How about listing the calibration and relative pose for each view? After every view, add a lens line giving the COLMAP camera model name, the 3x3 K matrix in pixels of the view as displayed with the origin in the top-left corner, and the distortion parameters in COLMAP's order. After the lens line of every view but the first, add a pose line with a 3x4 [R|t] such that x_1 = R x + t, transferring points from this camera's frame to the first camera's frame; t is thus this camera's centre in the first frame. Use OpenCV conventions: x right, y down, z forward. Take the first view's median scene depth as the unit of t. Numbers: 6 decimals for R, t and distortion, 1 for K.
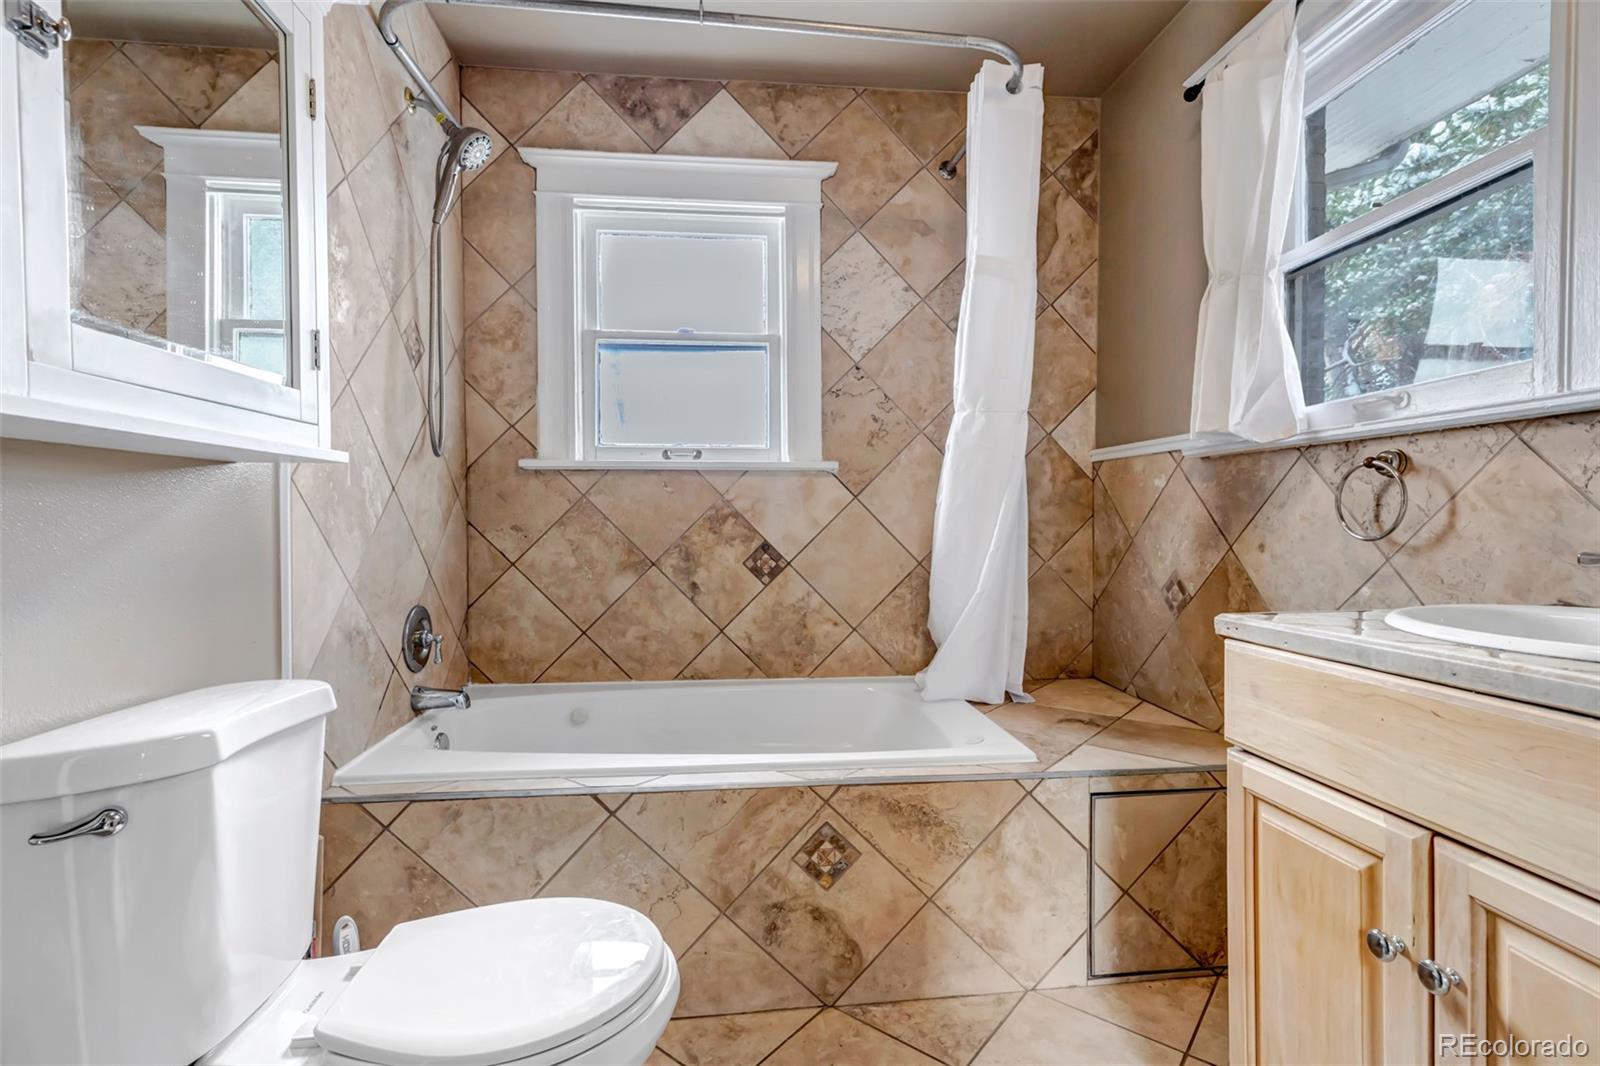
lens RADIAL K [[730.0, 0, 804.5], [0, 730.0, 533.7], [0, 0, 1]] dist [0.002787, 0.000333]
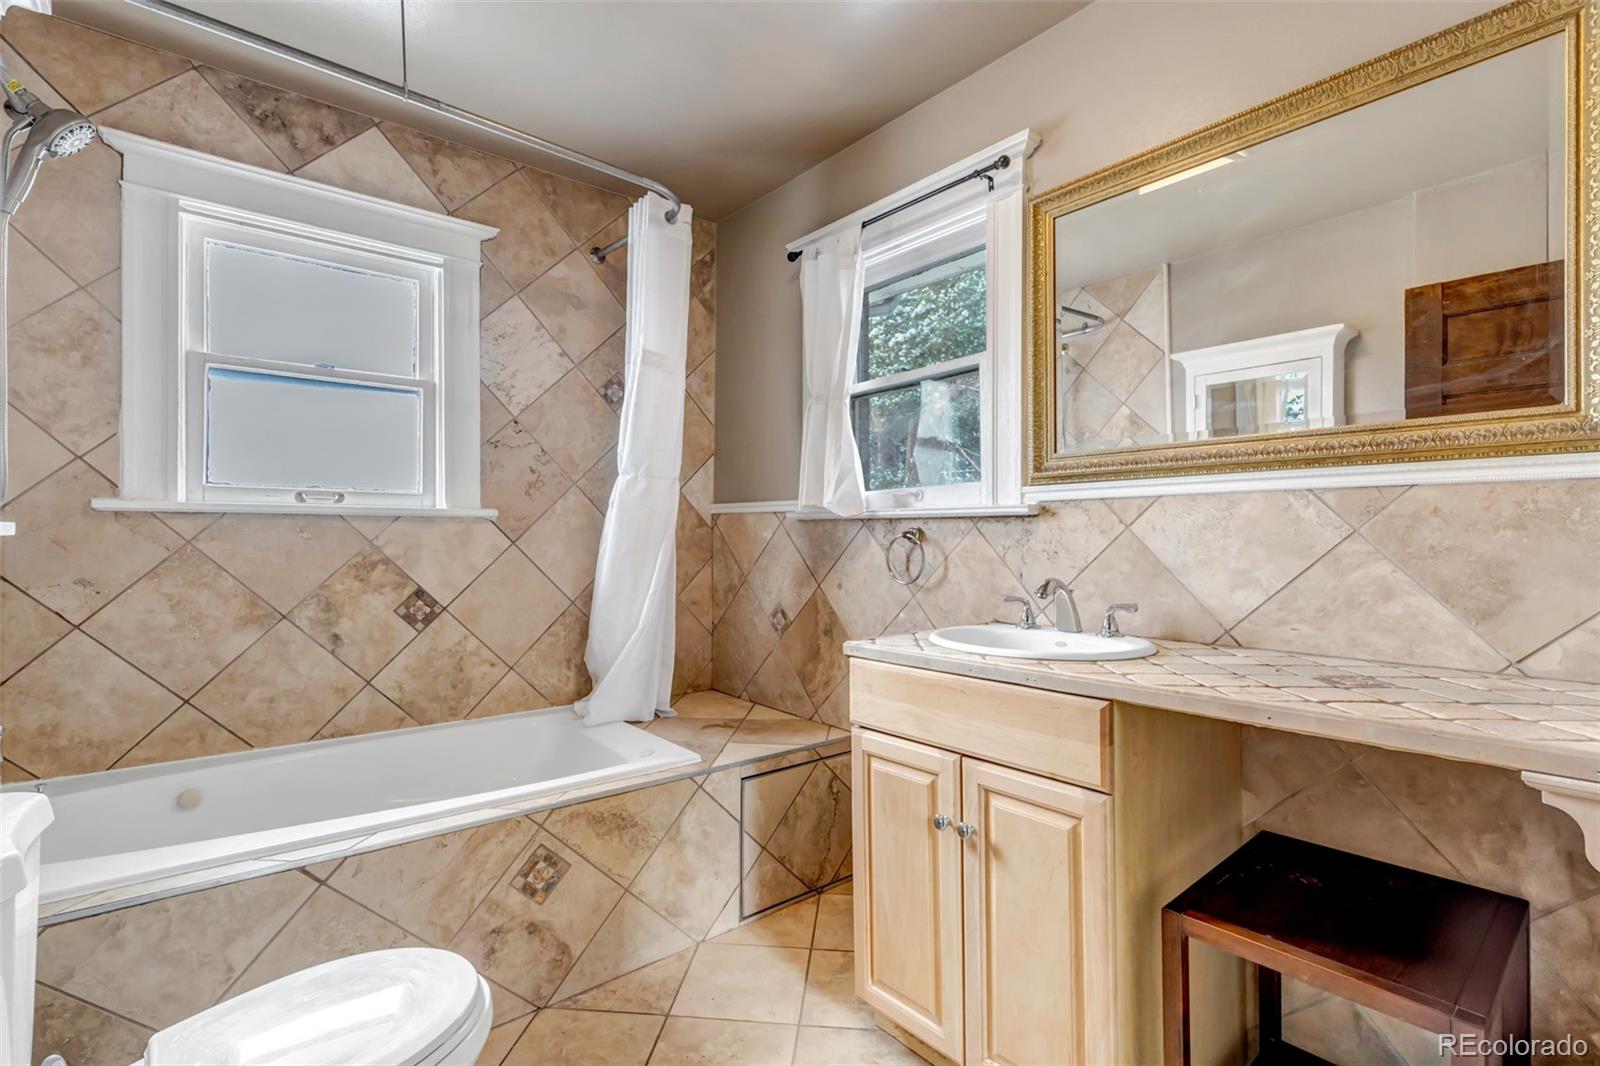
lens RADIAL K [[730.0, 0, 788.7], [0, 730.0, 533.7], [0, 0, 1]] dist [0.002787, 0.000333]
pose [[0.841218, 0.007128, 0.540649, -0.202418], [0.005586, 0.999745, -0.021873, -0.046086], [-0.540668, 0.021421, 0.840964, -0.132675]]
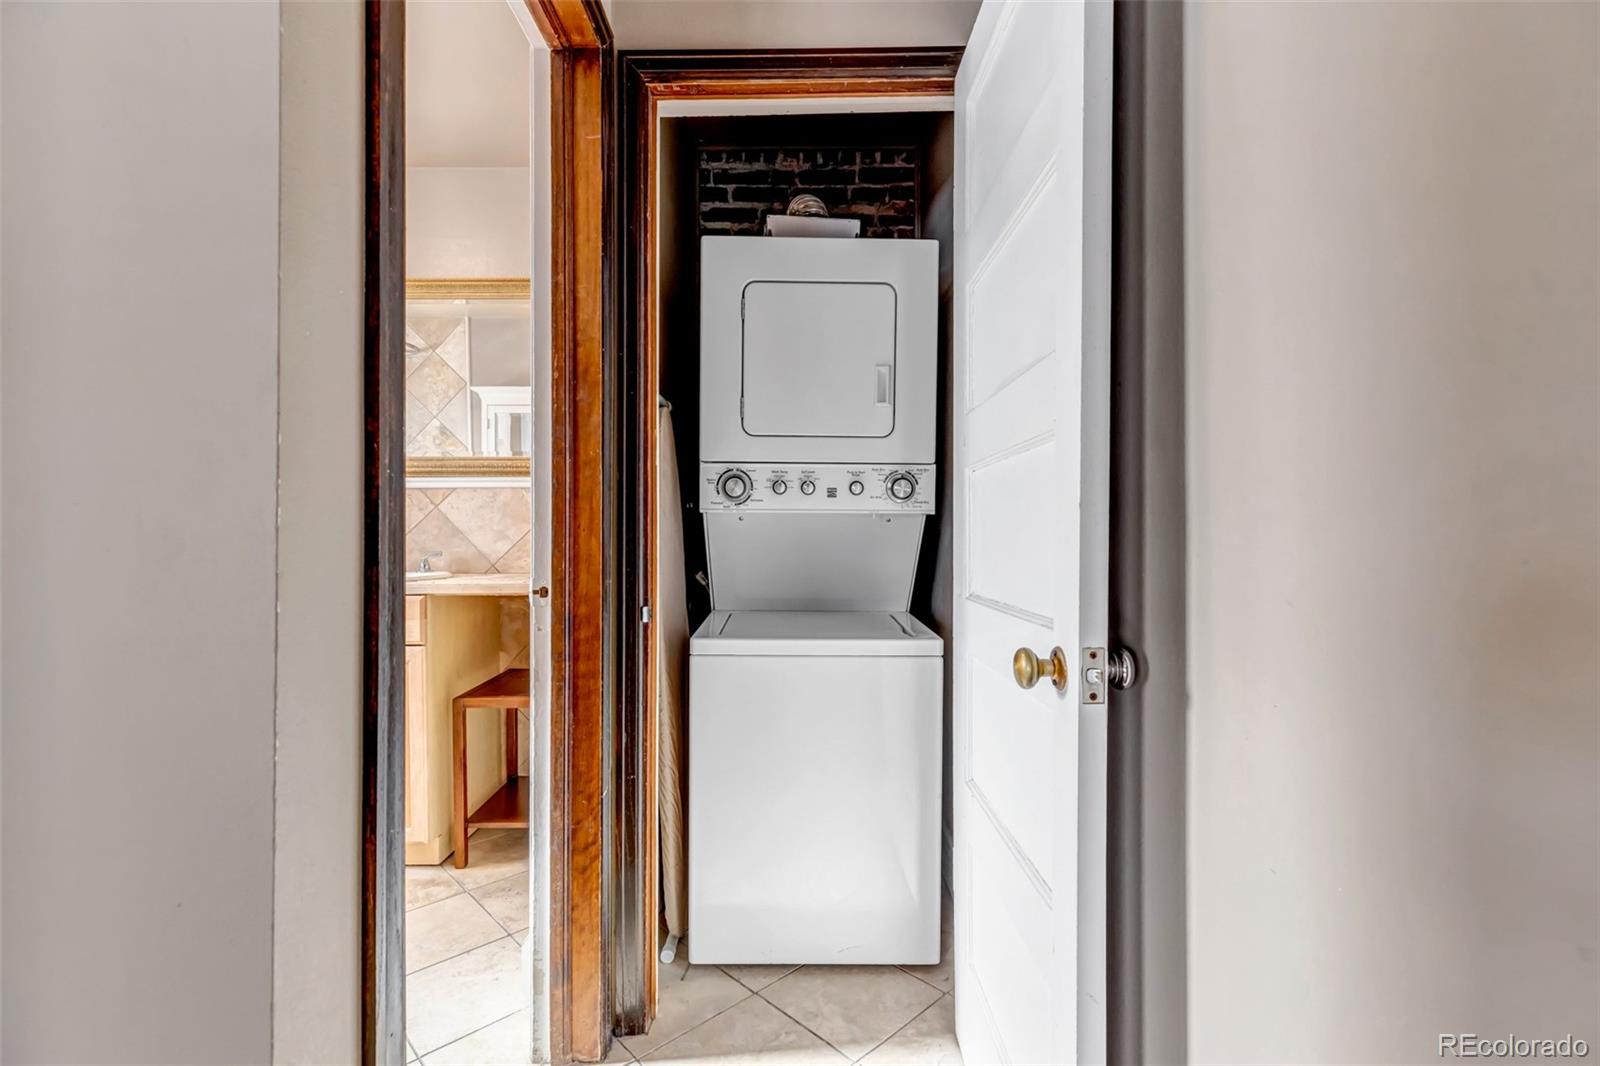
lens RADIAL K [[730.0, 0, 800.1], [0, 730.0, 537.3], [0, 0, 1]] dist [0.002787, 0.000333]
pose [[0.108551, 0.002434, 0.994088, -0.714215], [0.017643, 0.999835, -0.004375, 0.007649], [-0.993934, 0.018013, 0.108490, -0.466859]]
